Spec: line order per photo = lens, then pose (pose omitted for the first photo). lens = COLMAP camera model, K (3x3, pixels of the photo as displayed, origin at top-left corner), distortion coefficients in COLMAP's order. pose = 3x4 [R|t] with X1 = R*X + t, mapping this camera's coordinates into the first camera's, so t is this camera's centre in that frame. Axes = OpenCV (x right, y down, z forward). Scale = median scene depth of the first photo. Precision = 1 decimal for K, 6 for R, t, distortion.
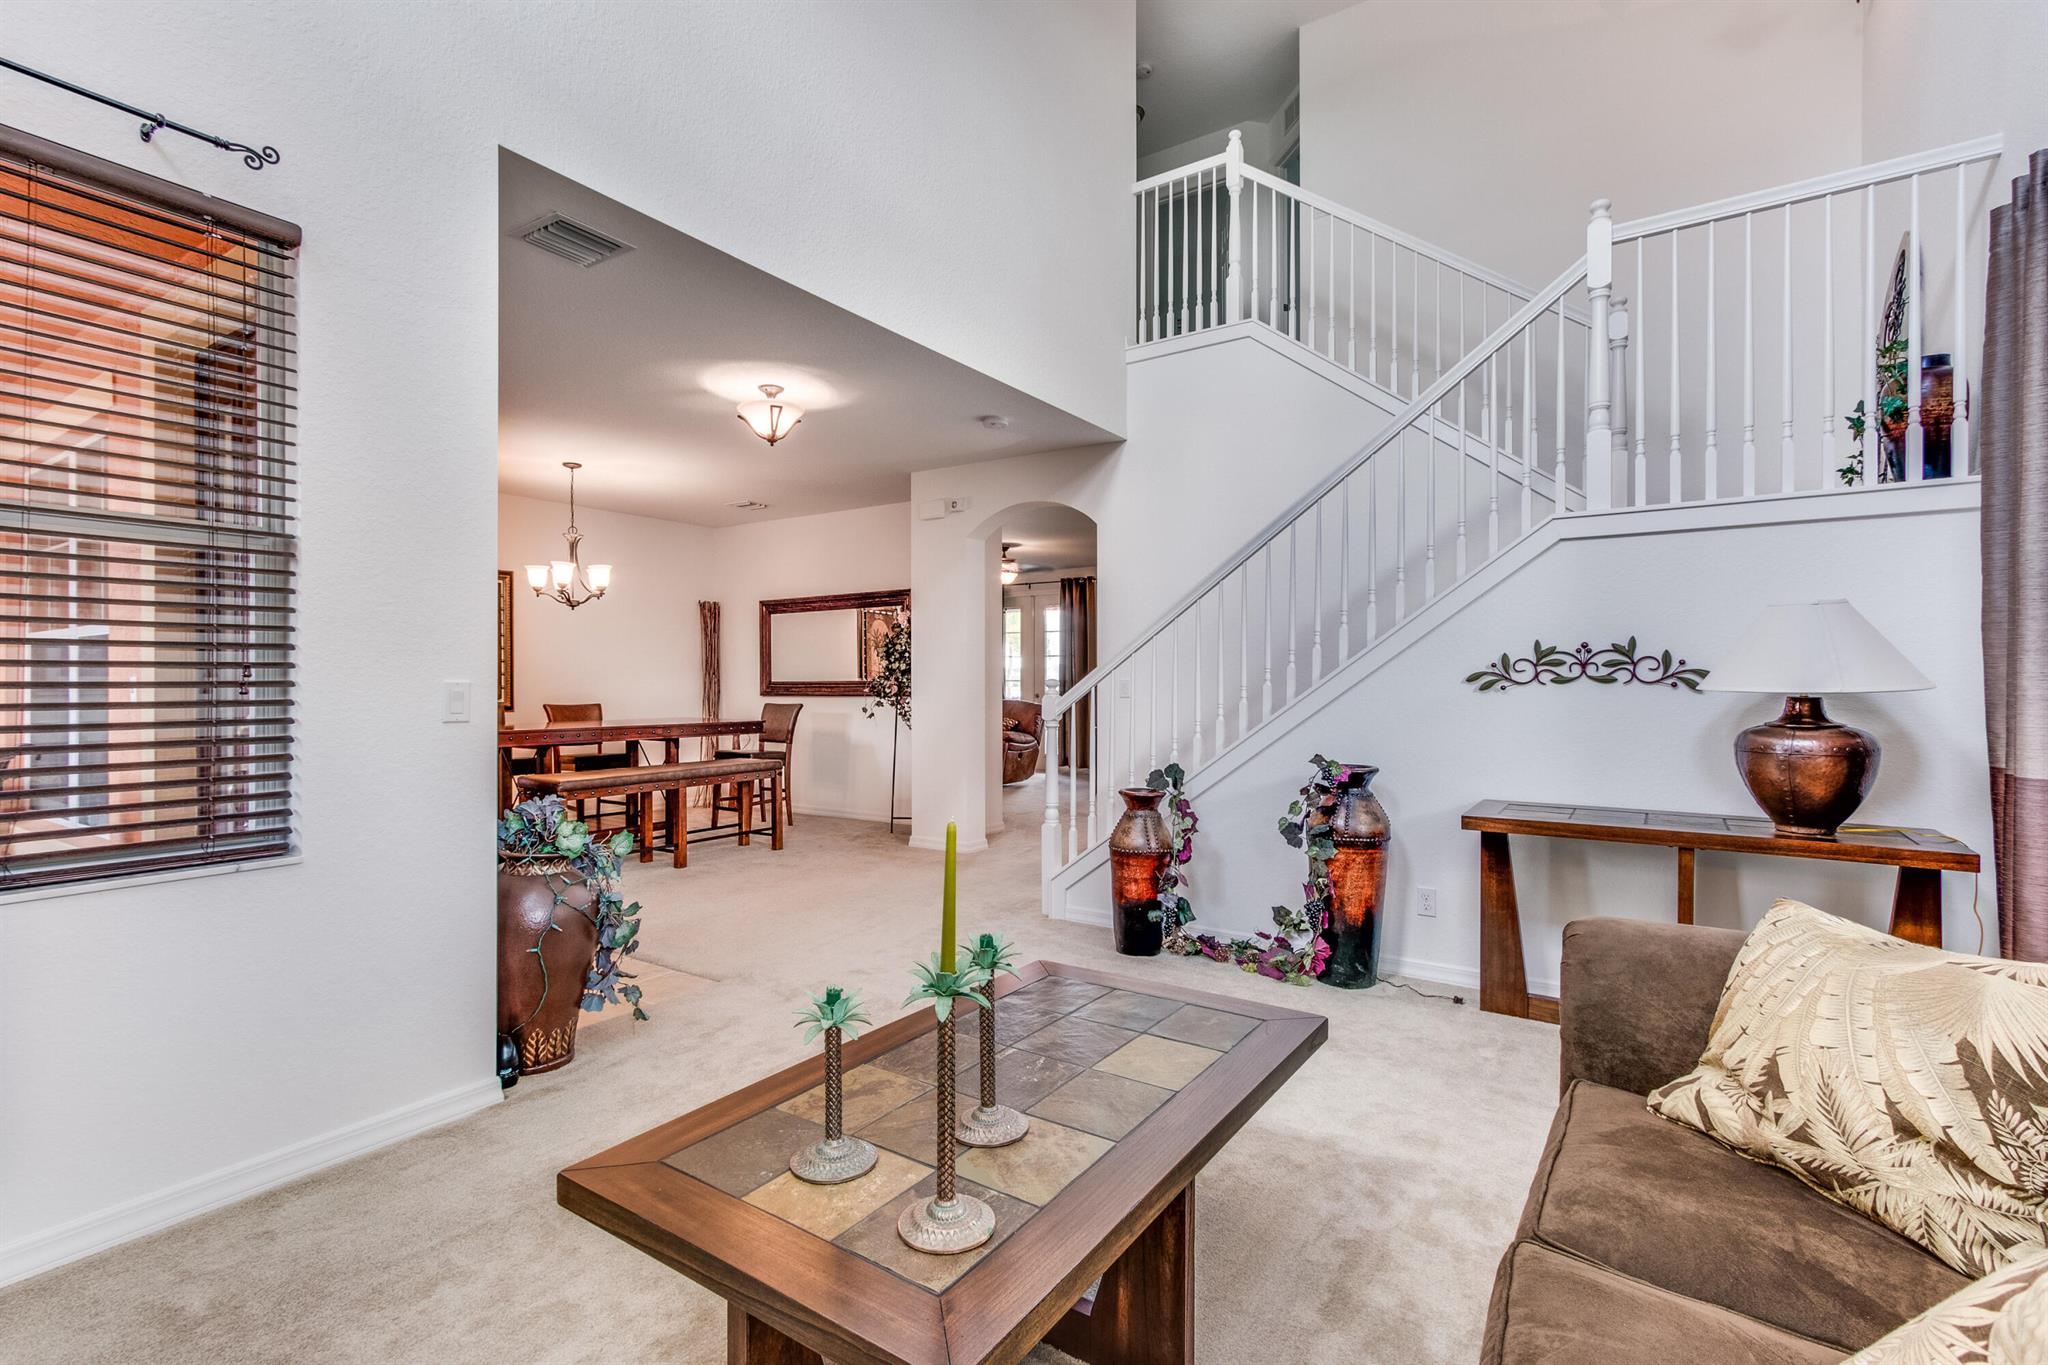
lens RADIAL K [[943.9, 0, 1024.0], [0, 943.9, 682.5], [0, 0, 1]] dist [-0.004044, 0.006059]
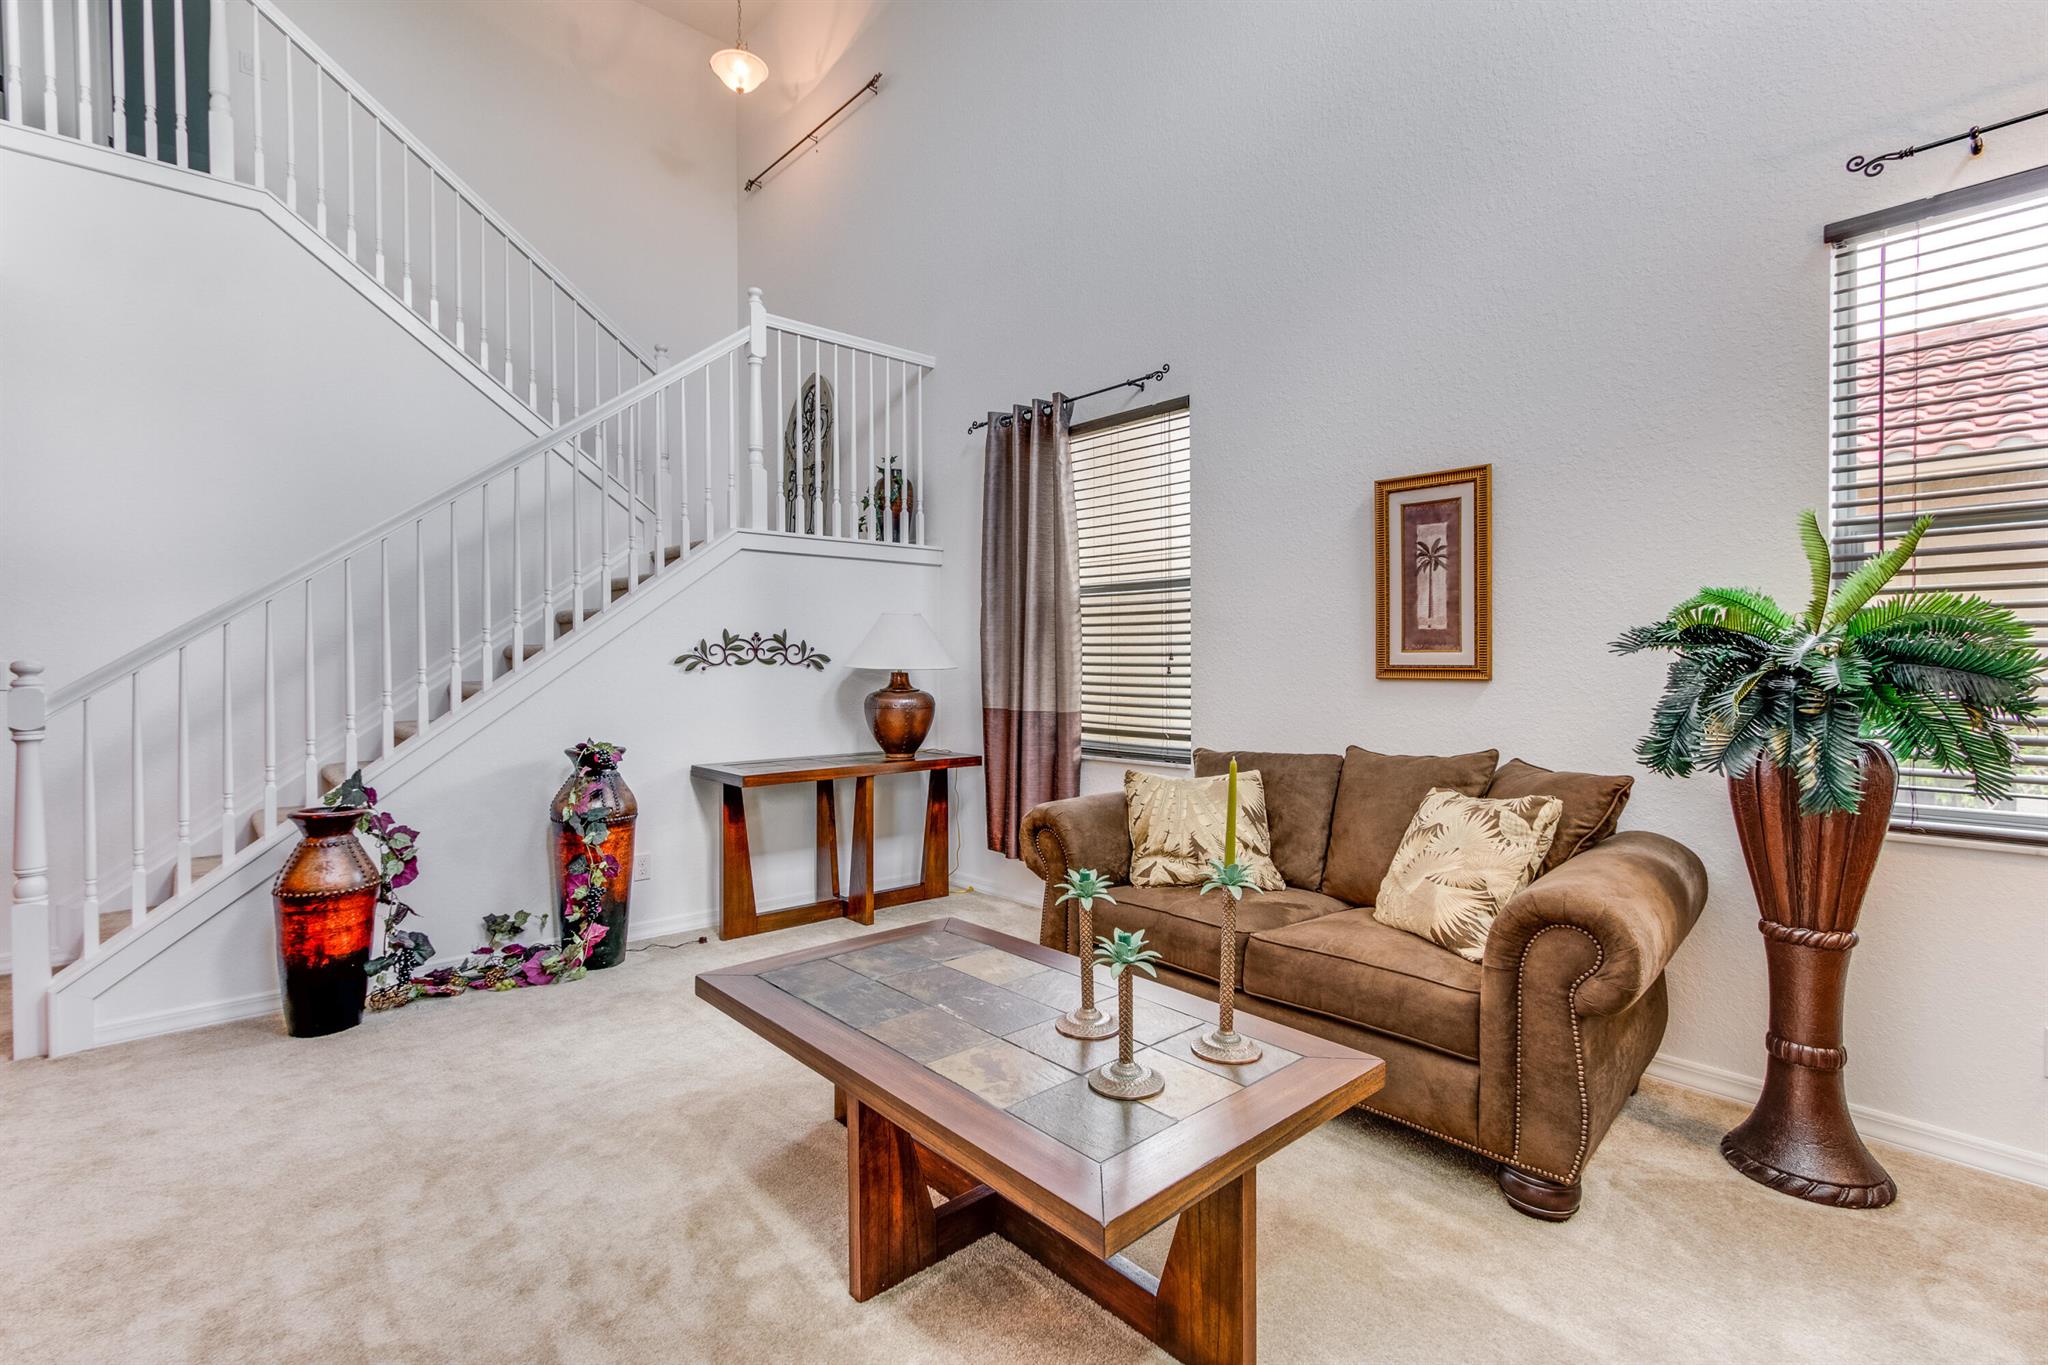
lens RADIAL K [[930.7, 0, 1013.4], [0, 930.7, 680.1], [0, 0, 1]] dist [0.002499, 0.000330]
pose [[0.244866, -0.019079, 0.969369, -0.542918], [0.003139, 0.999817, 0.018885, -0.000620], [-0.969552, -0.001581, 0.244881, 0.353085]]
